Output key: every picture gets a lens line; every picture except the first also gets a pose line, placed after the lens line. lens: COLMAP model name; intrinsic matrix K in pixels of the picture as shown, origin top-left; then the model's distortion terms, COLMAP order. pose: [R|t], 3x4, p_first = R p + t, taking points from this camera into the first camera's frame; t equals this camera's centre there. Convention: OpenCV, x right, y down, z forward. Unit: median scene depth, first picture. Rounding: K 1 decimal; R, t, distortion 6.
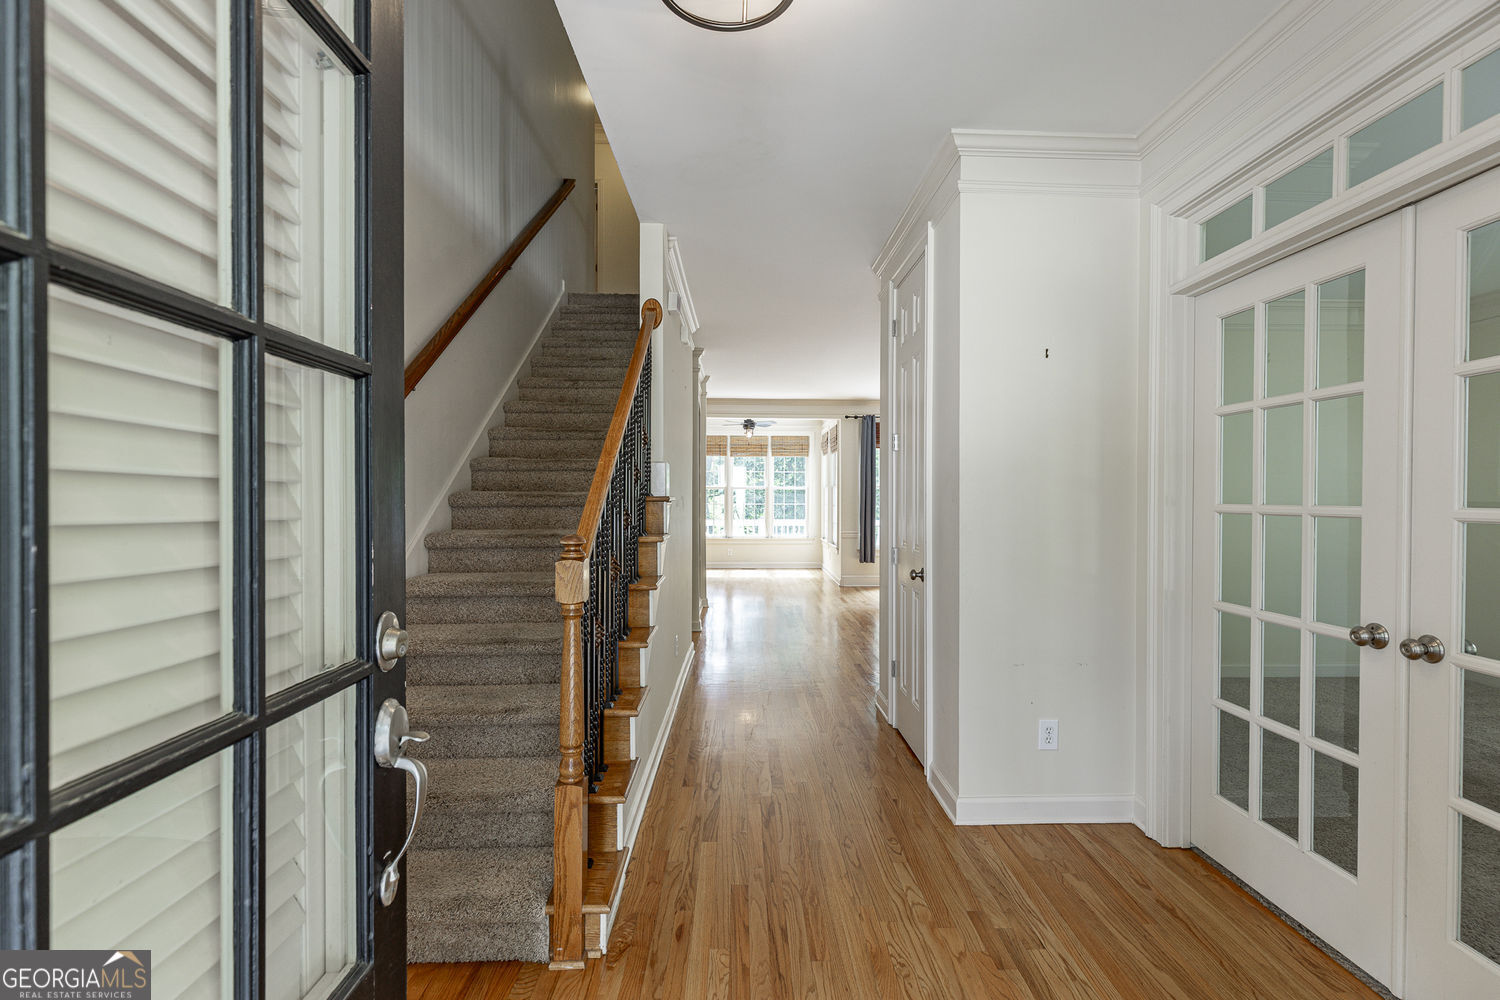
lens RADIAL K [[673.5, 0, 749.9], [0, 673.5, 500.4], [0, 0, 1]] dist [0.009915, -0.001910]
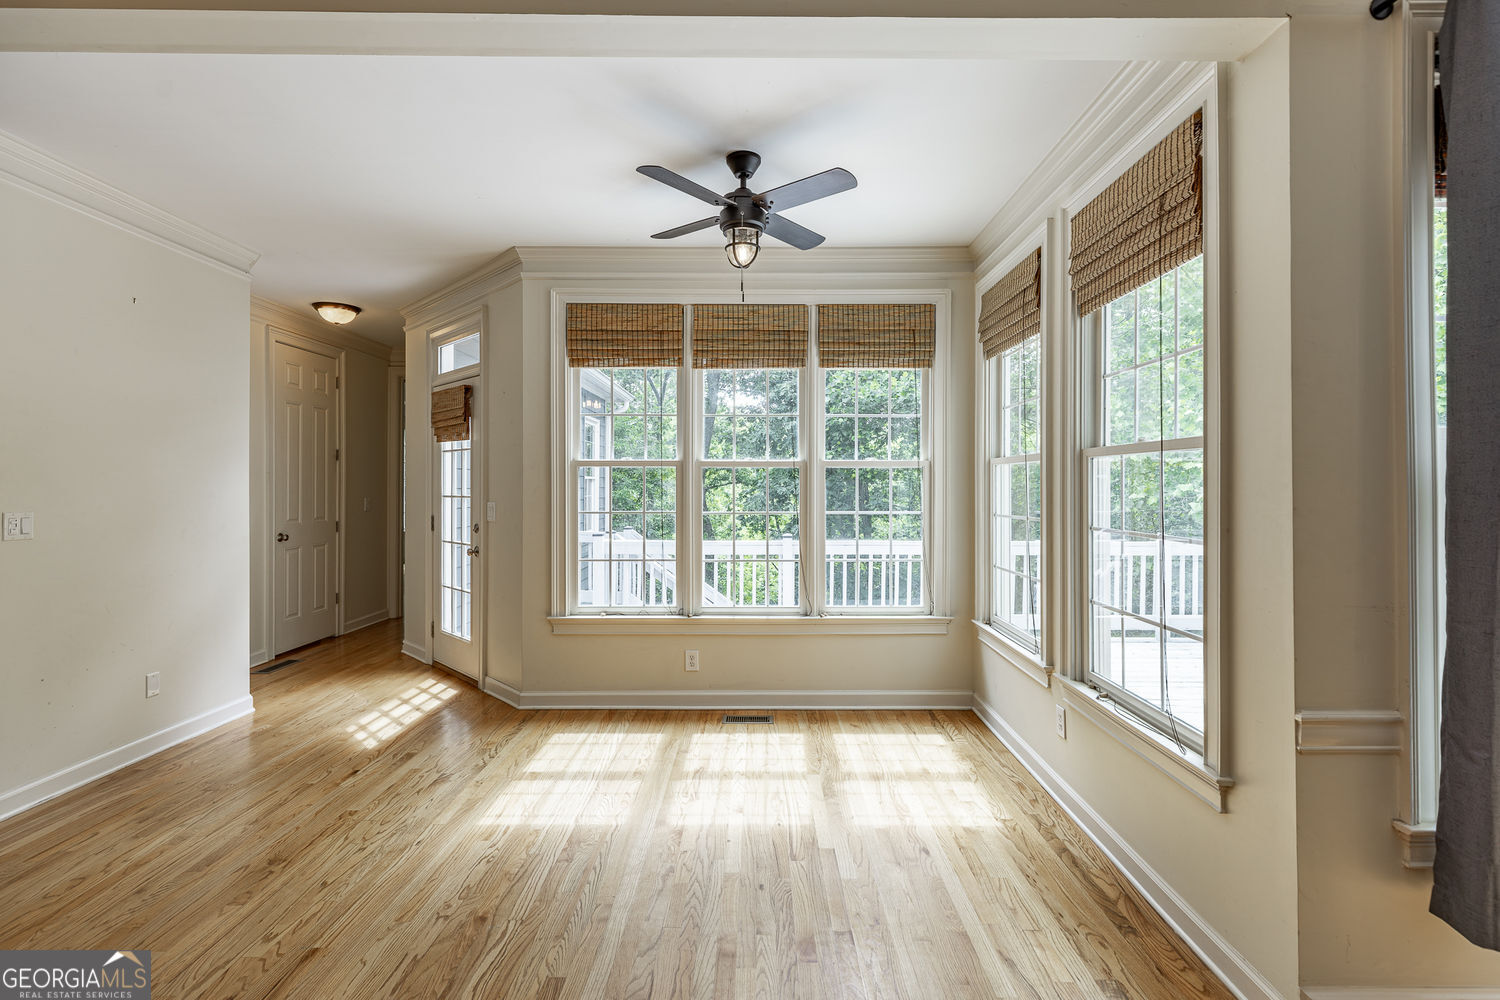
lens RADIAL K [[673.5, 0, 761.3], [0, 673.5, 492.8], [0, 0, 1]] dist [0.009915, -0.001910]
pose [[0.999869, -0.002350, -0.015999, 0.009062], [0.002214, 0.999961, -0.008492, -0.000745], [0.016018, 0.008456, 0.999836, 0.671523]]
